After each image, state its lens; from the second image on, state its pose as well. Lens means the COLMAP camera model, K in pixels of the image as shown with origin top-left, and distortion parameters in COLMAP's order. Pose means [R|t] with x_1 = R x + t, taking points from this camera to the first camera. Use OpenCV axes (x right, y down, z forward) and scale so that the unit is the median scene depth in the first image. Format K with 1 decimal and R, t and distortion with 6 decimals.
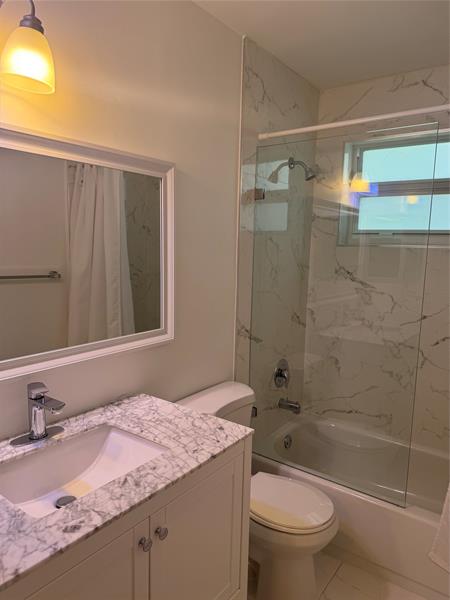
lens RADIAL K [[421.4, 0, 222.9], [0, 421.4, 301.3], [0, 0, 1]] dist [0.062179, -0.065472]
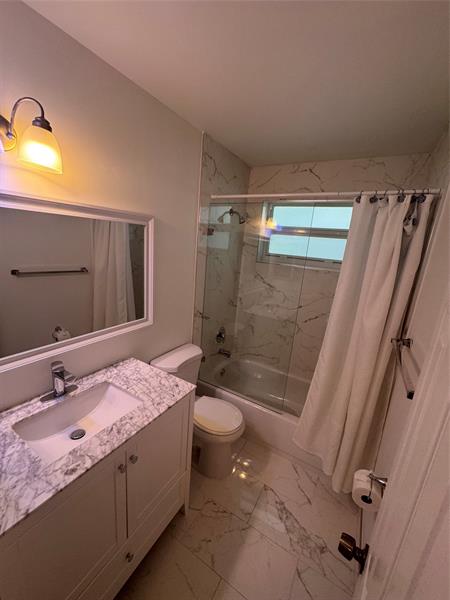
lens RADIAL K [[239.4, 0, 222.8], [0, 239.4, 298.5], [0, 0, 1]] dist [-0.006994, 0.001283]
pose [[0.993062, 0.031396, 0.113327, 0.043574], [-0.042814, 0.994089, 0.099765, -0.108190], [-0.109525, -0.103925, 0.988536, 0.059704]]
